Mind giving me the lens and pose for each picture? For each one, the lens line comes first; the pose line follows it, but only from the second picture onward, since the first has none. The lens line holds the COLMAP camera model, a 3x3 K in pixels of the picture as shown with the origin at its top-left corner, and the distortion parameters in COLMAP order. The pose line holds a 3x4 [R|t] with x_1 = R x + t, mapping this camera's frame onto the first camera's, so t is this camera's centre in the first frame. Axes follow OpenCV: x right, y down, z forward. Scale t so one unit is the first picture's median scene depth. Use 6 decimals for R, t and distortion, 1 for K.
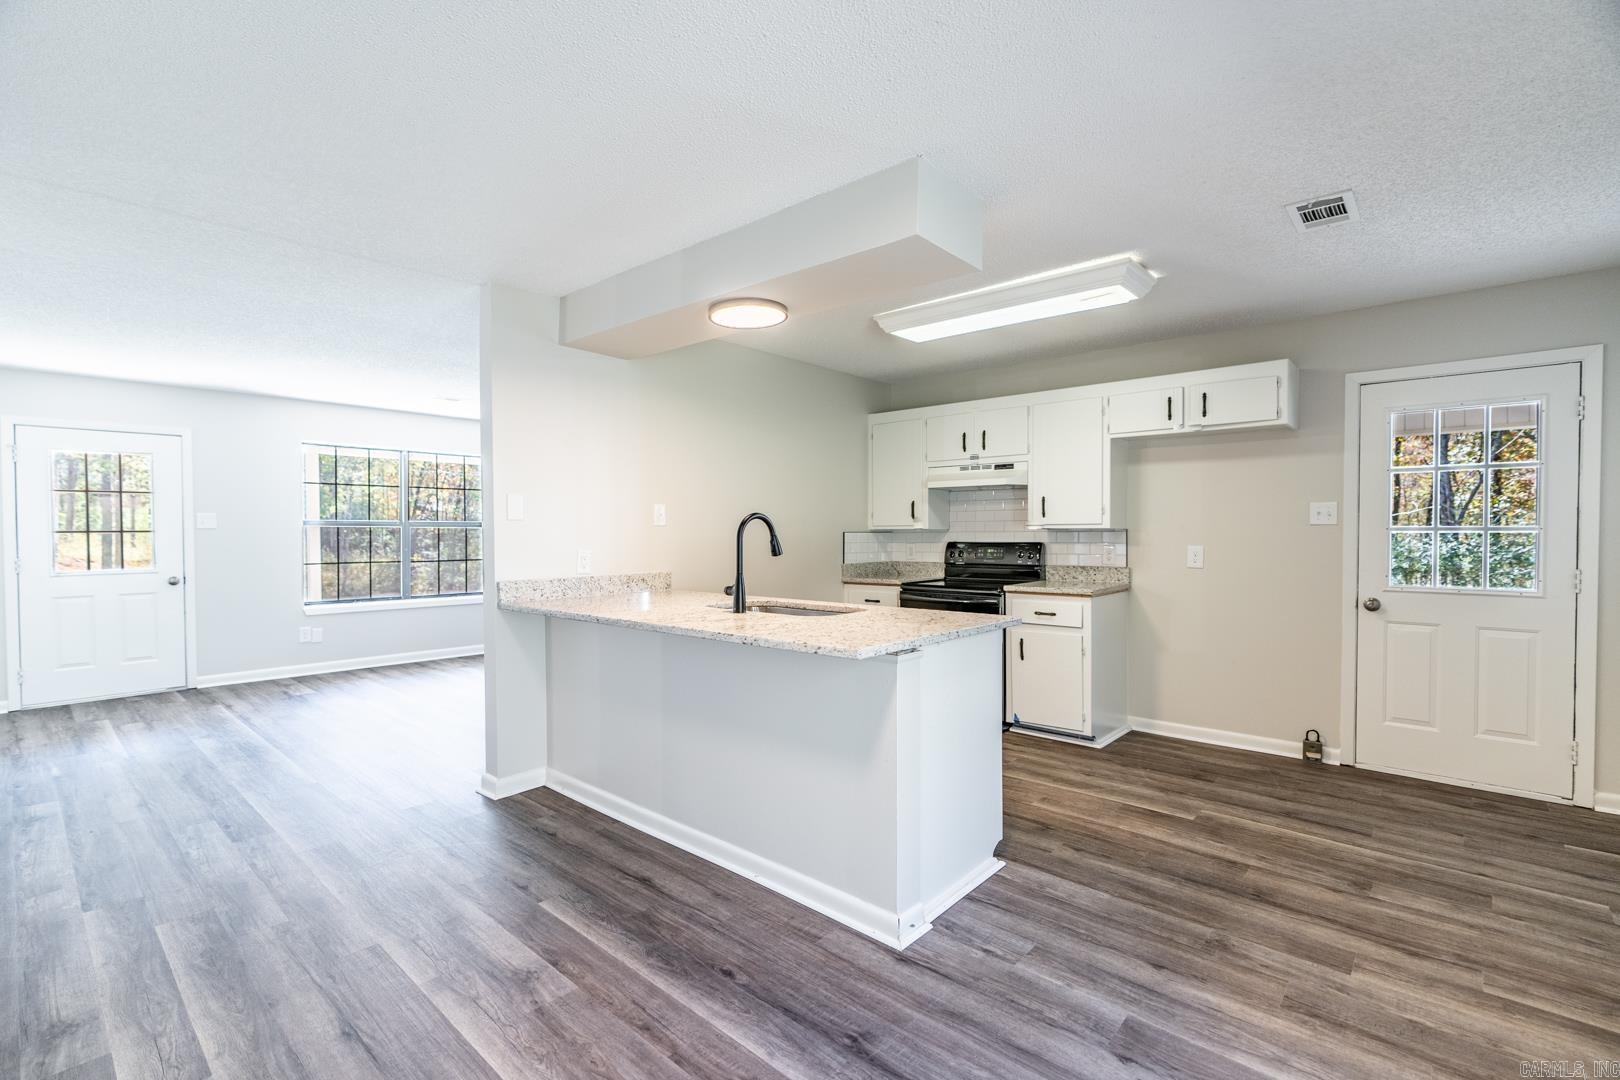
lens RADIAL K [[732.9, 0, 808.0], [0, 732.9, 542.4], [0, 0, 1]] dist [-0.008200, 0.001248]
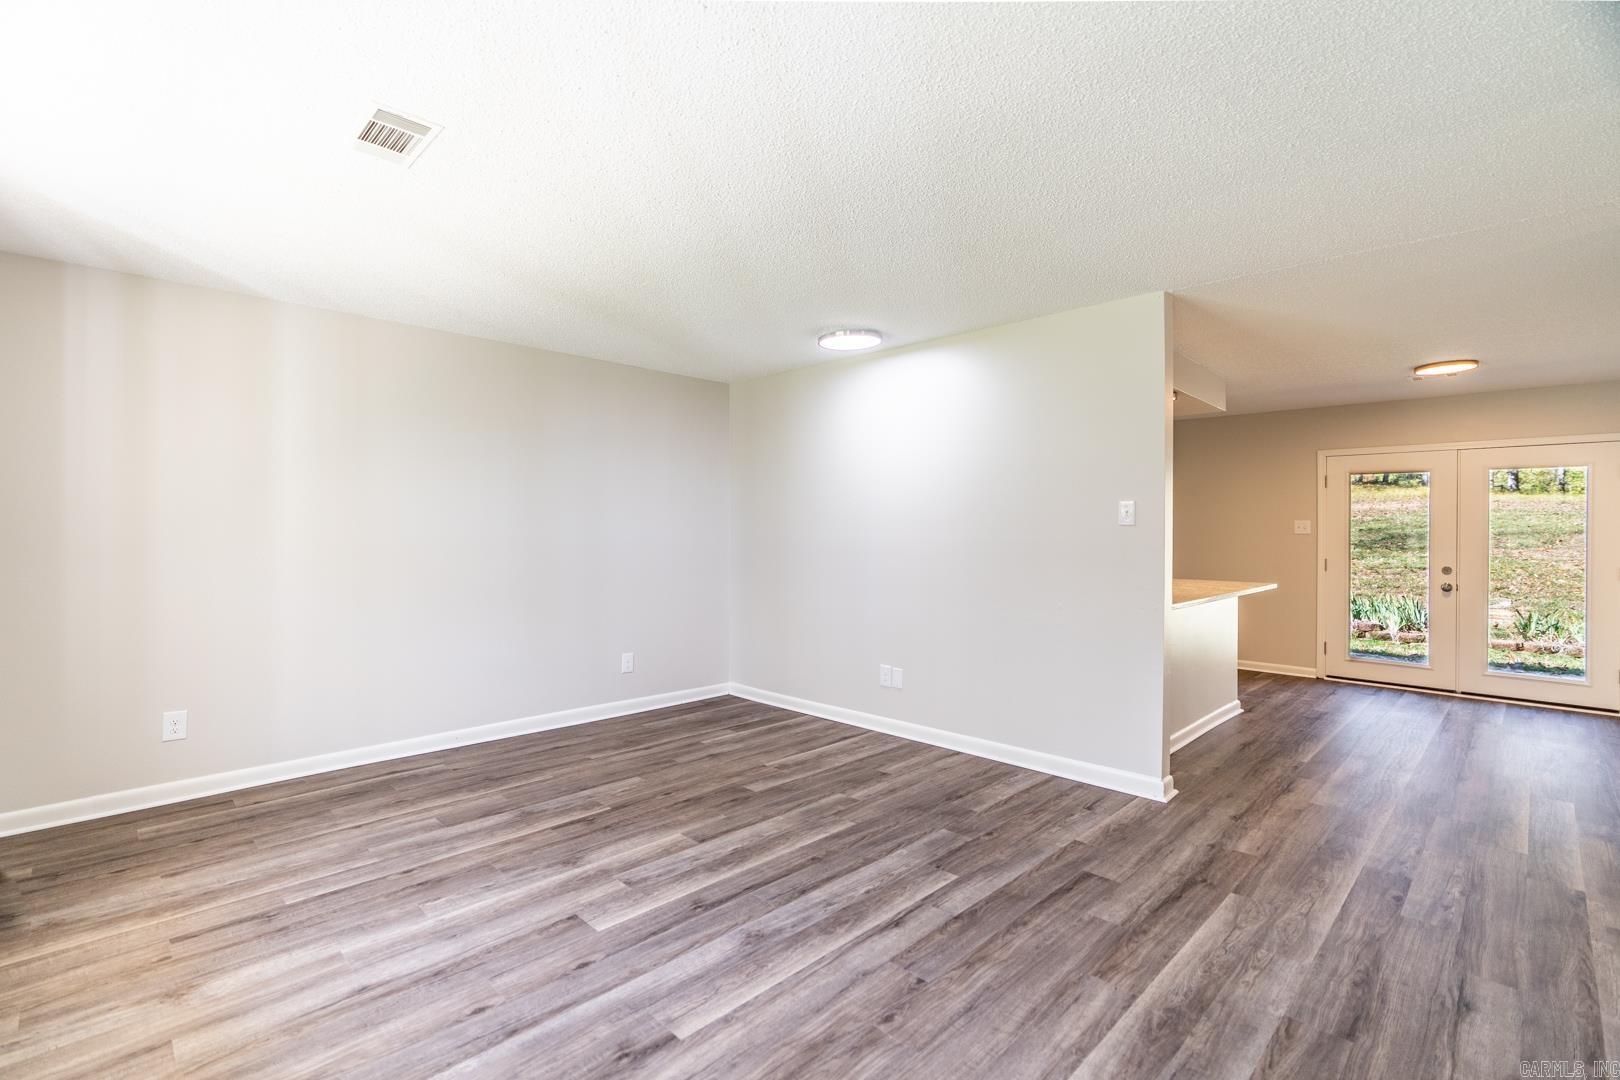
lens RADIAL K [[732.9, 0, 809.1], [0, 732.9, 530.9], [0, 0, 1]] dist [-0.008200, 0.001248]
pose [[0.052231, 0.004320, 0.998626, -1.798940], [0.009631, 0.999942, -0.004830, -0.027984], [-0.998589, 0.009870, 0.052187, 1.758095]]
